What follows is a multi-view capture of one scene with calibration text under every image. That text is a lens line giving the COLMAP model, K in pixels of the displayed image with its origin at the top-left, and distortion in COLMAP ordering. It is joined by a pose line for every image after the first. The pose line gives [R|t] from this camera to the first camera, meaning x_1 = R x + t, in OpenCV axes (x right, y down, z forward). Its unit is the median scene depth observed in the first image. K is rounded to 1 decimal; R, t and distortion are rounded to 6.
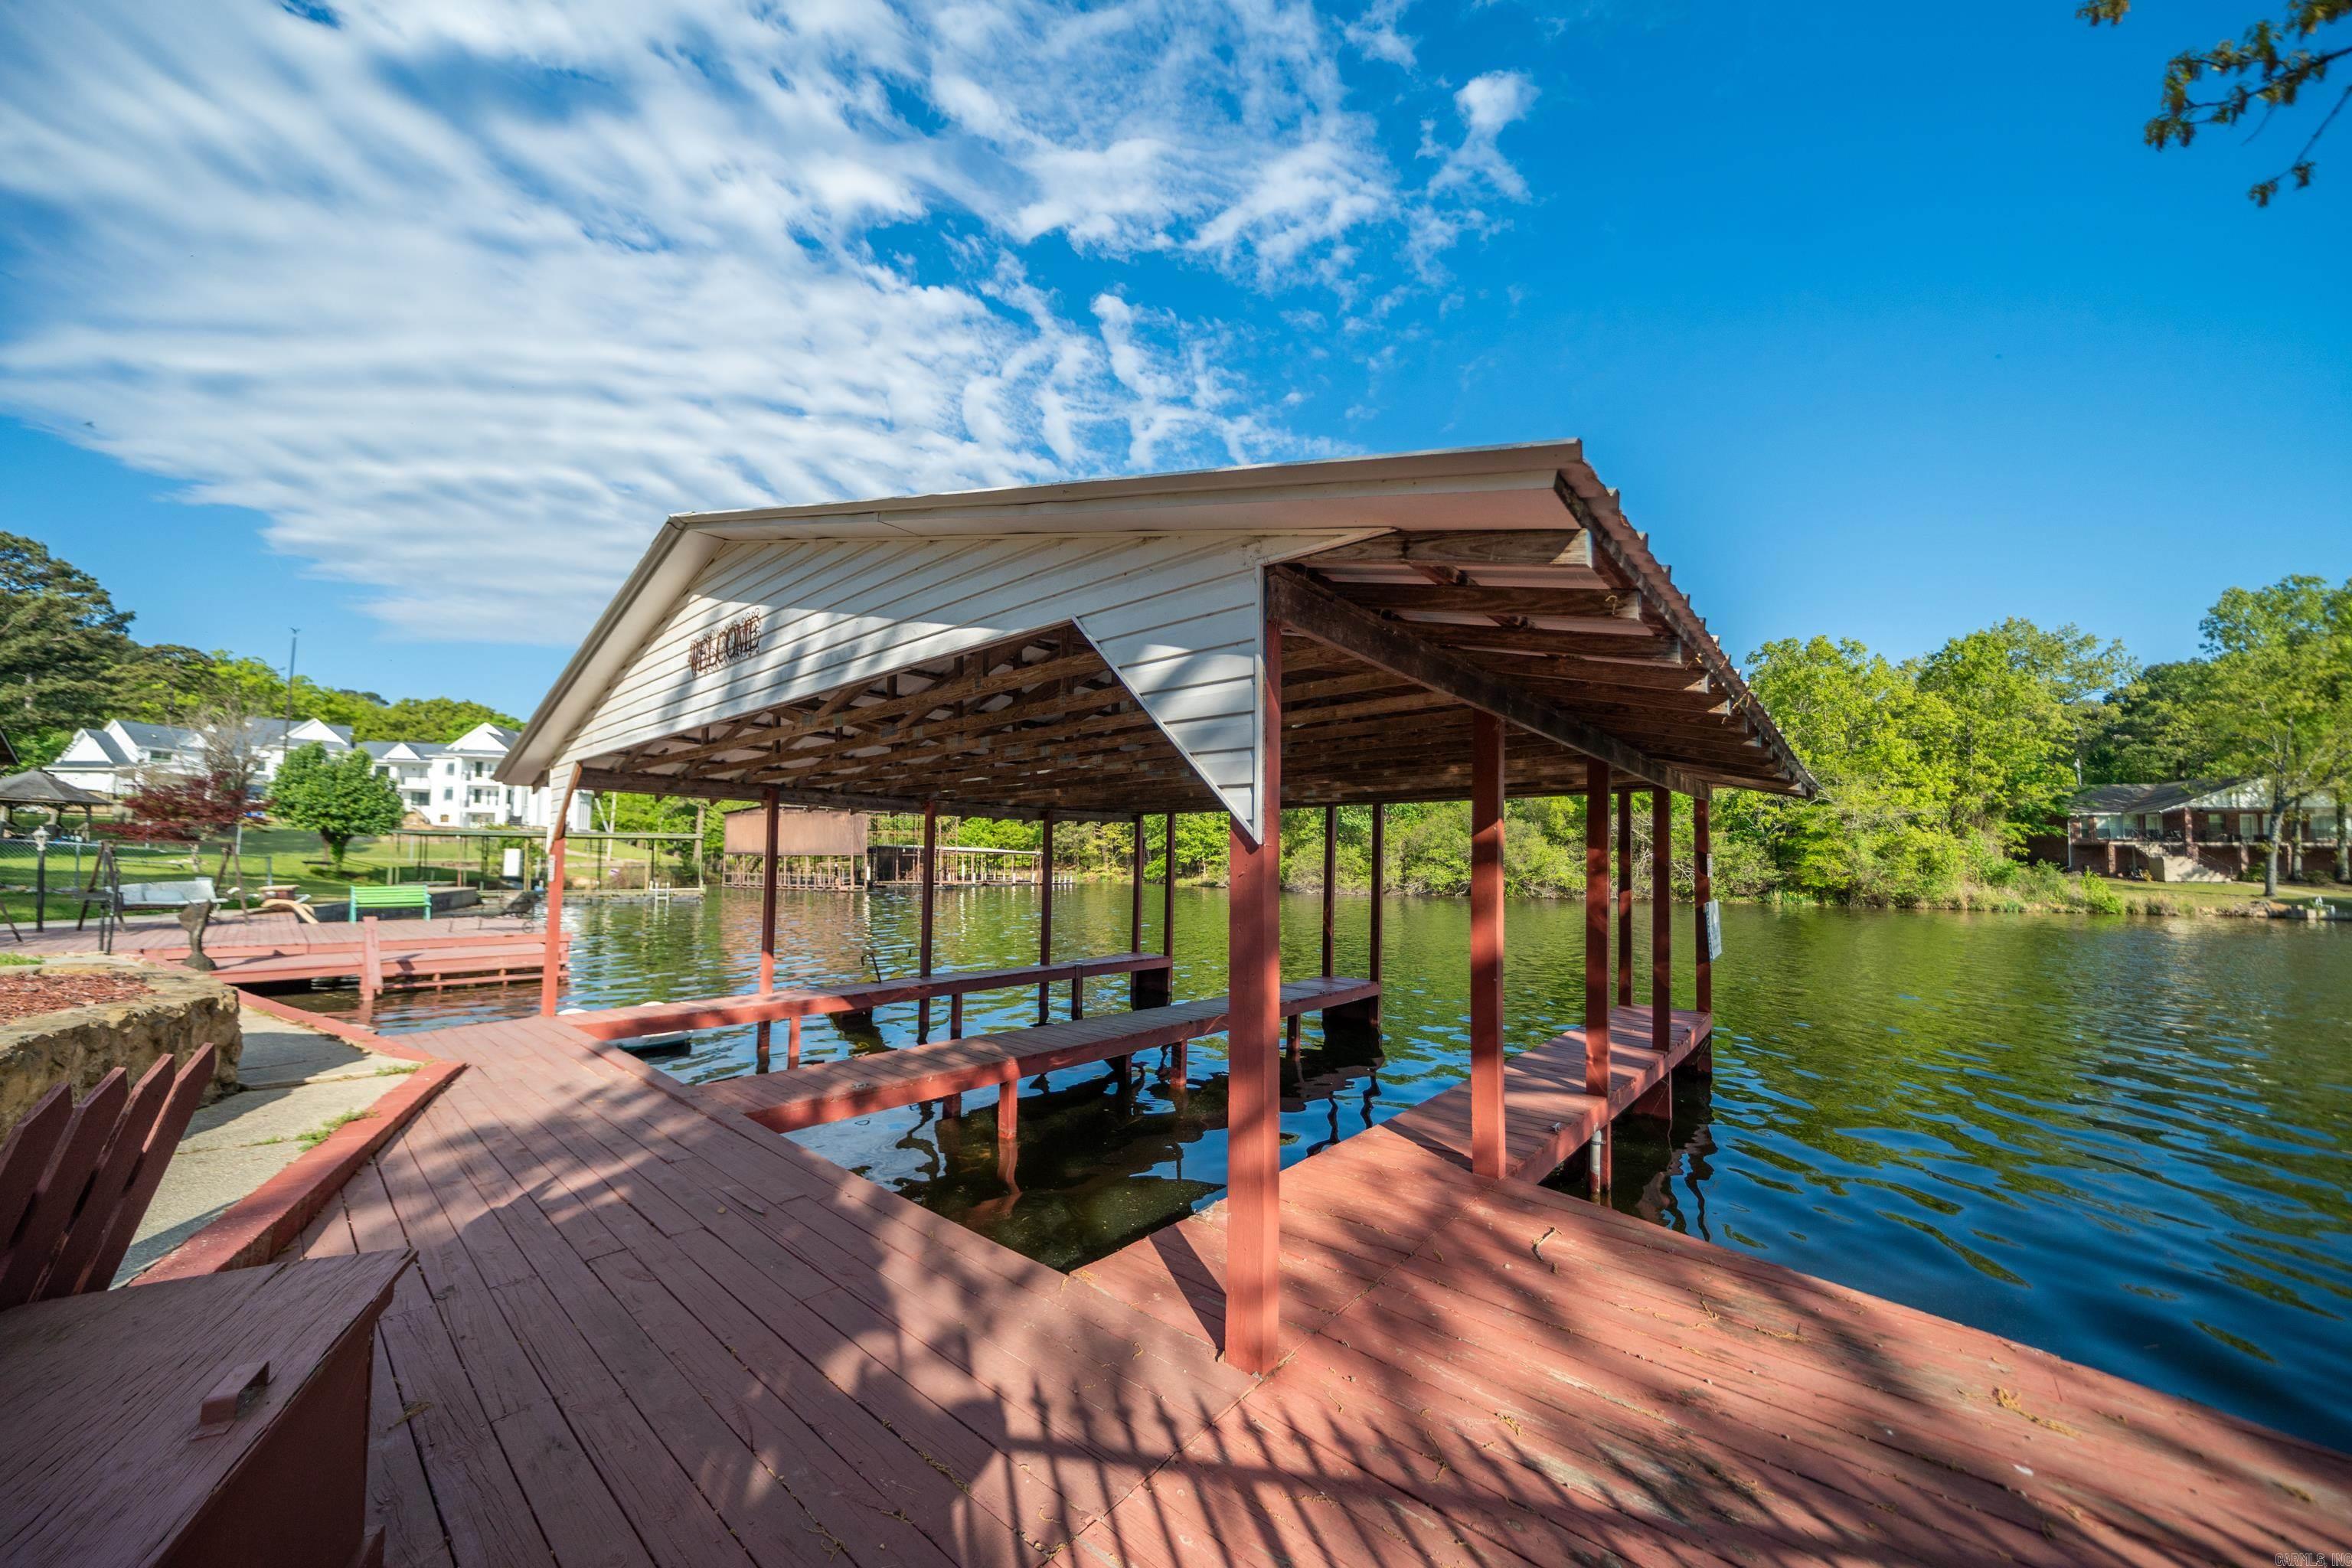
lens RADIAL K [[814.2, 0, 1194.7], [0, 814.2, 828.8], [0, 0, 1]] dist [-0.007742, -0.000030]
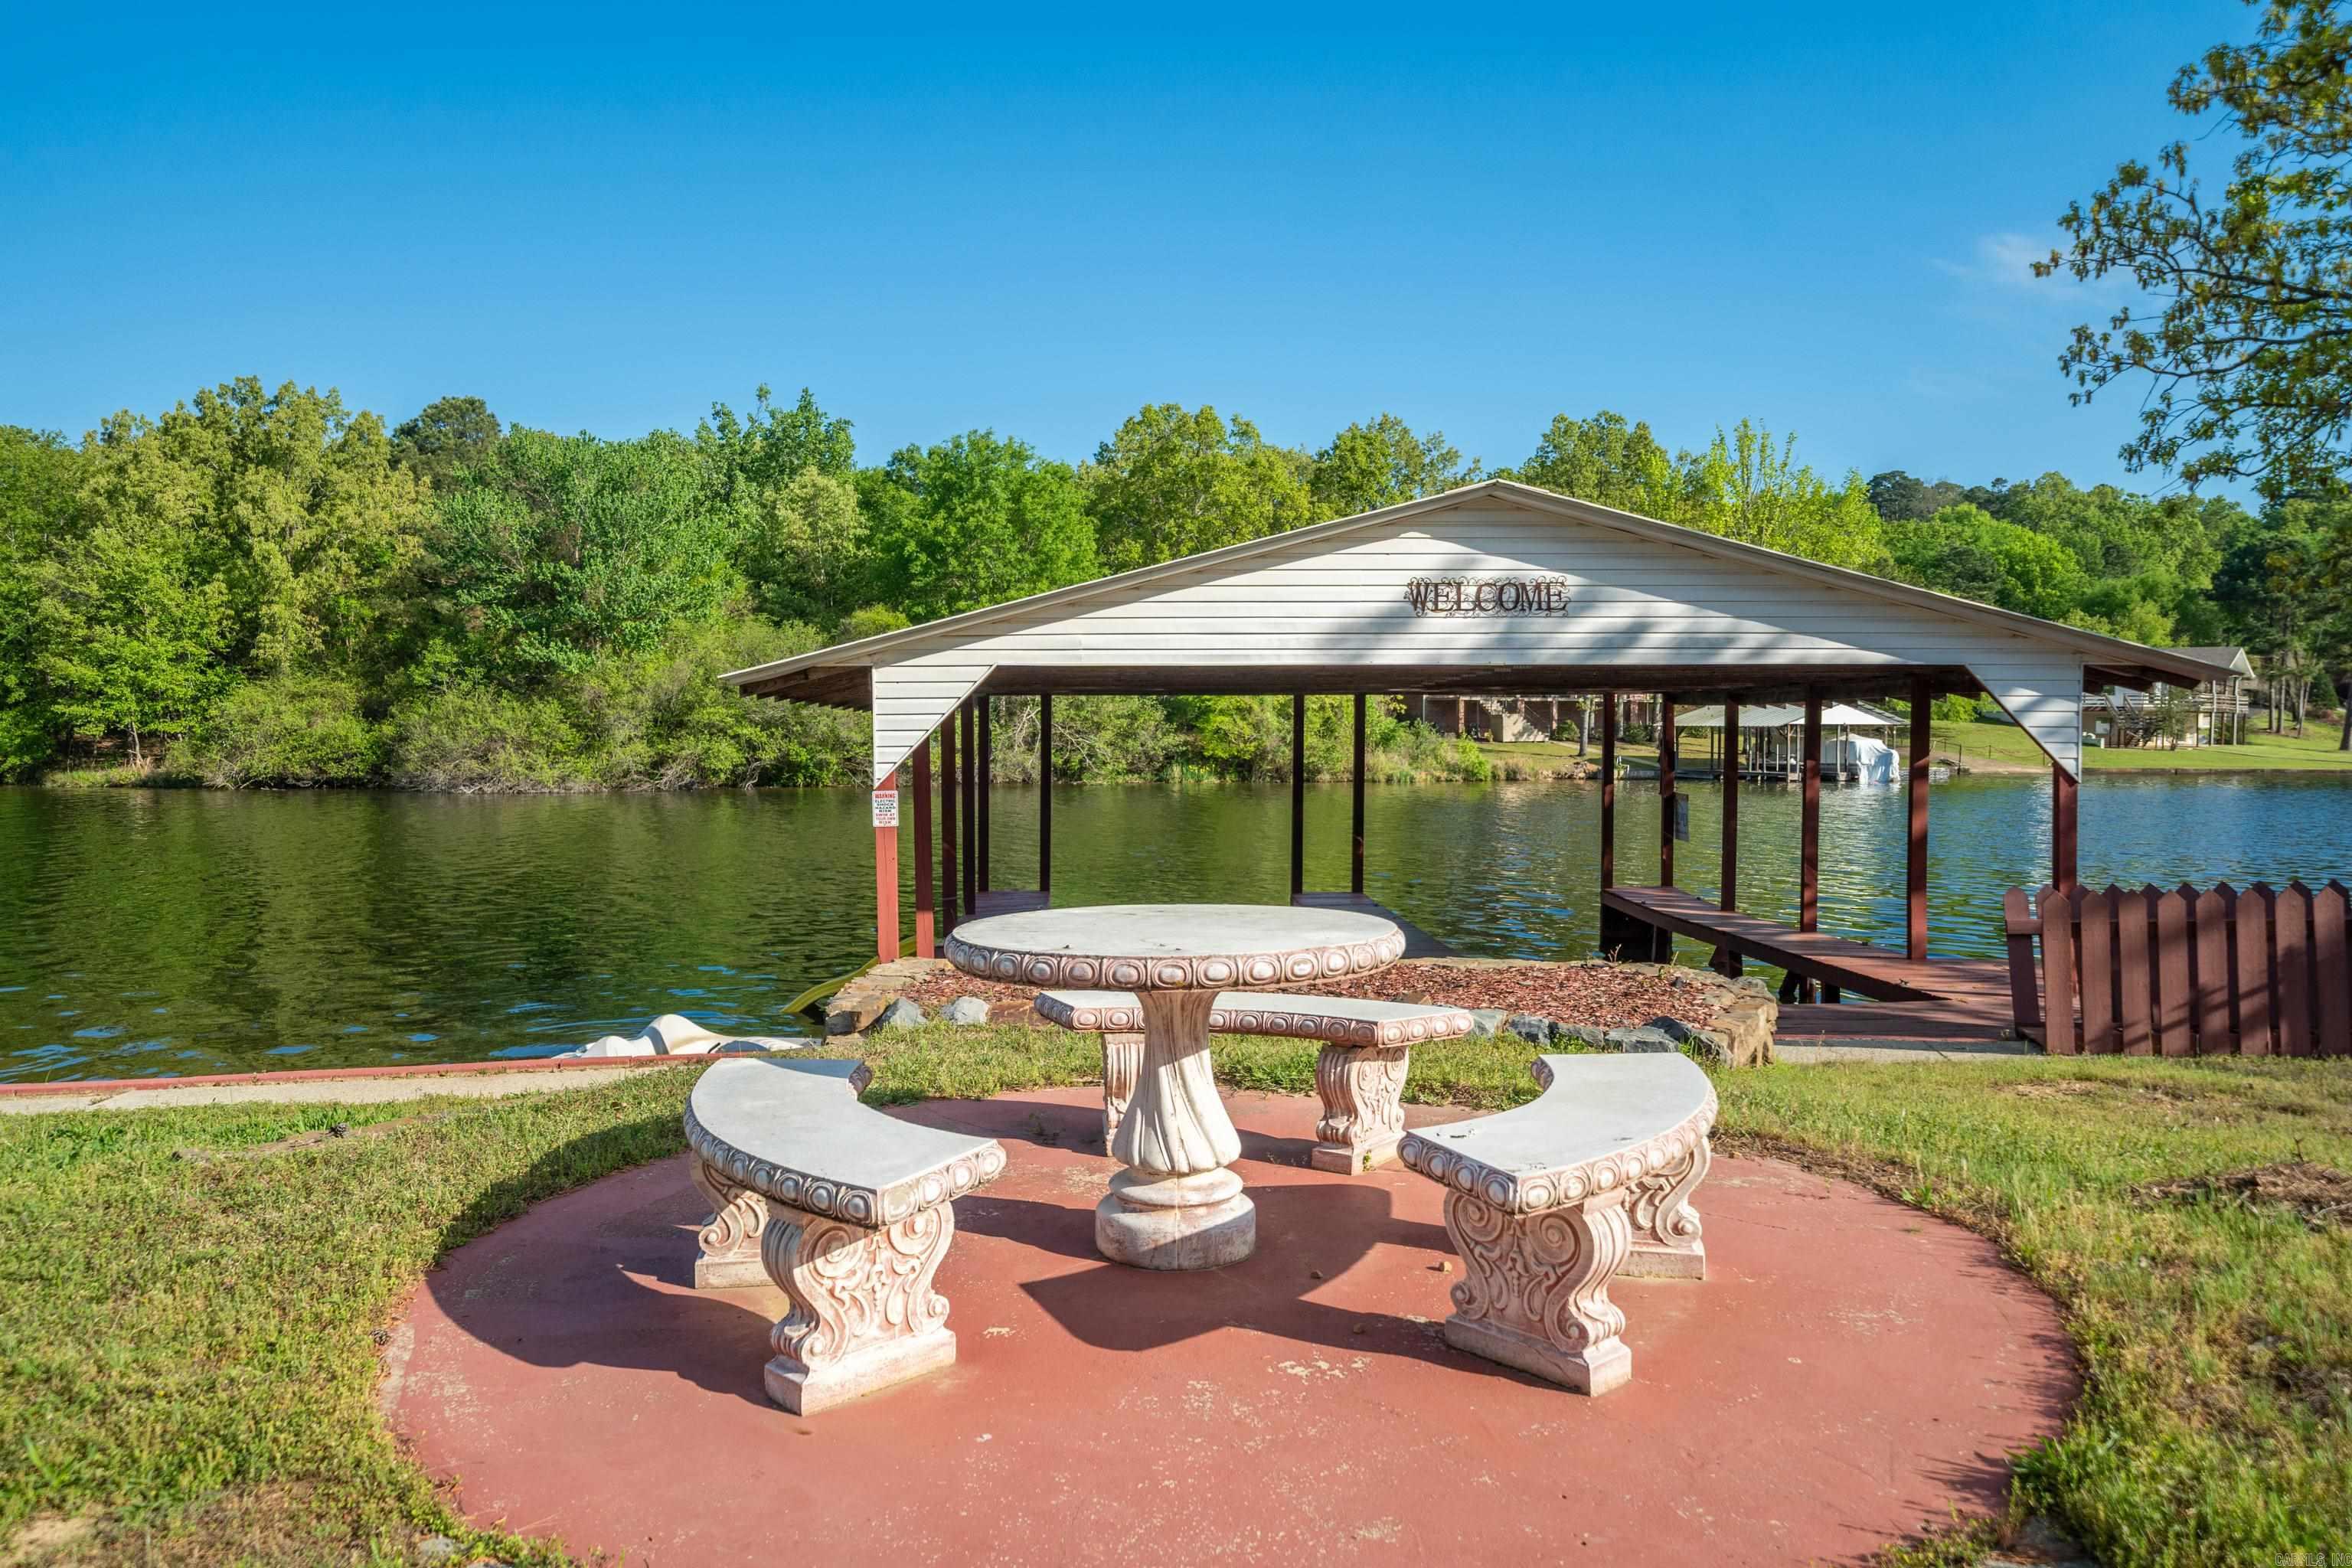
lens RADIAL K [[1574.4, 0, 1176.0], [0, 1574.4, 784.0], [0, 0, 1]] dist [-0.003393, -0.004392]
pose [[0.734658, -0.036469, 0.677456, -0.242632], [-0.020620, 0.996893, 0.076026, -0.013170], [-0.678124, -0.069823, 0.731623, -0.028807]]
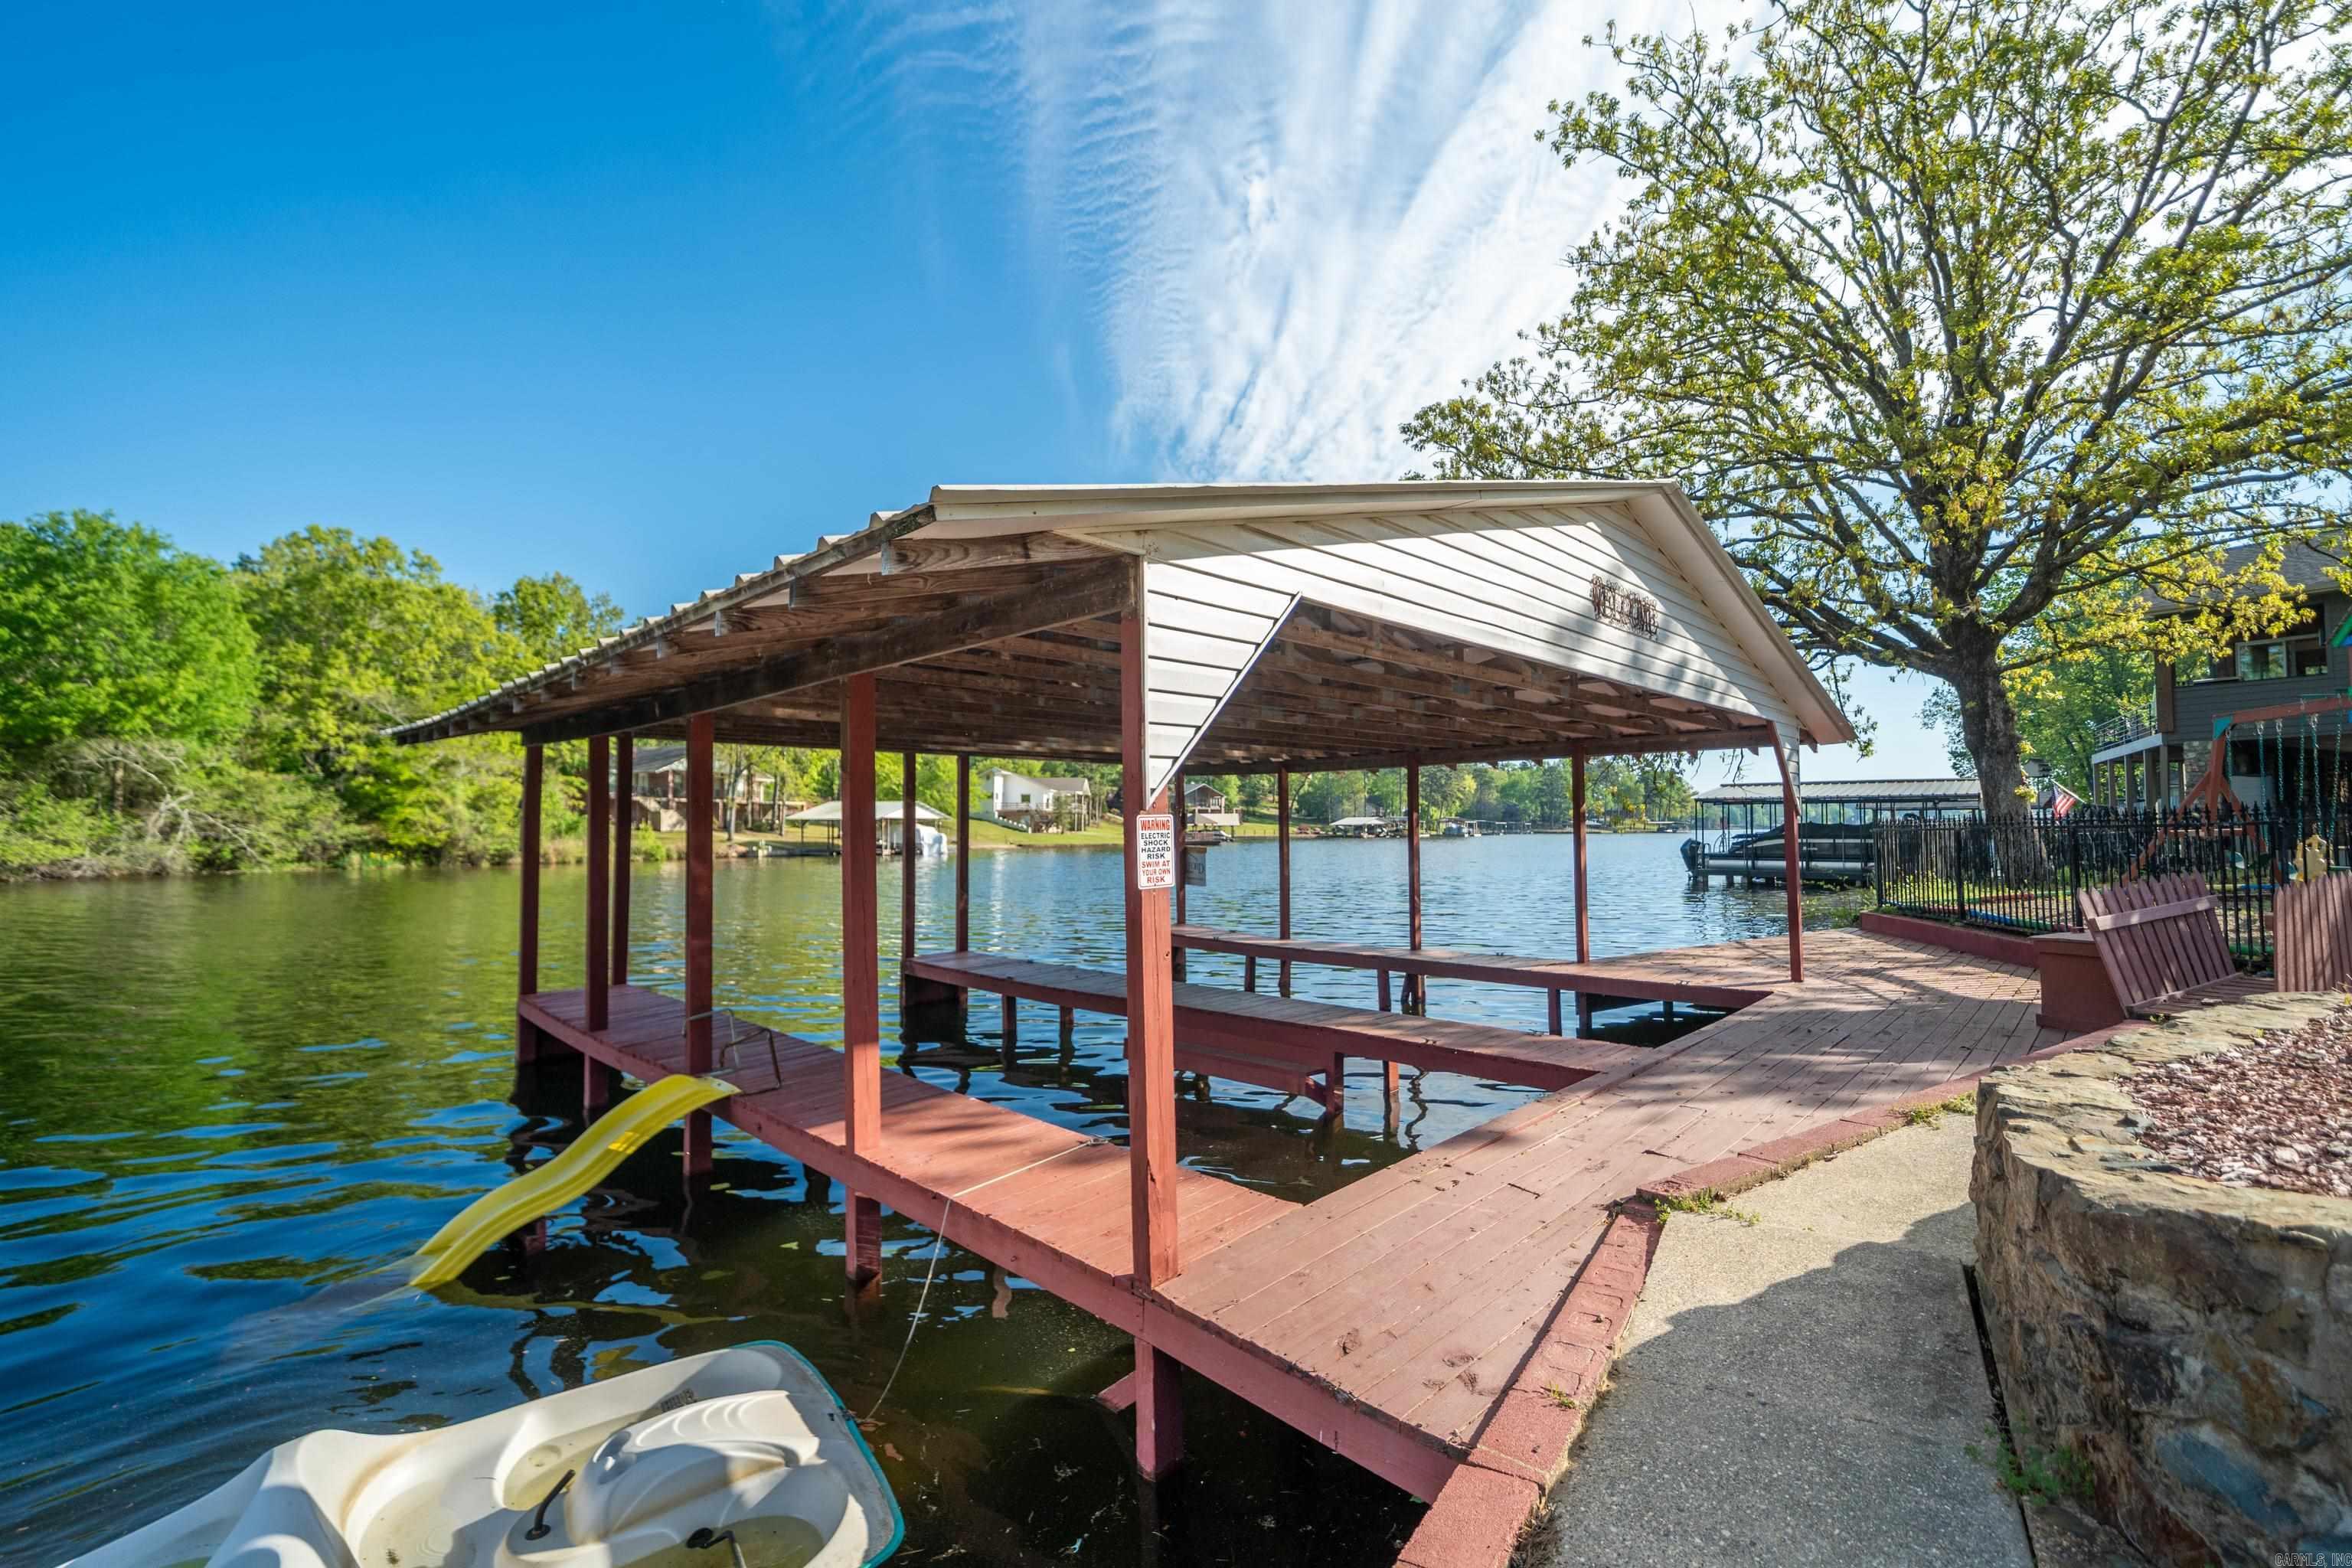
lens RADIAL K [[993.1, 0, 1176.0], [0, 993.1, 784.0], [0, 0, 1]] dist [0.017581, -0.005897]
pose [[0.074823, 0.029117, 0.996772, -0.192060], [-0.040227, 0.998848, -0.026158, 0.004564], [-0.996385, -0.038140, 0.075908, 0.149395]]
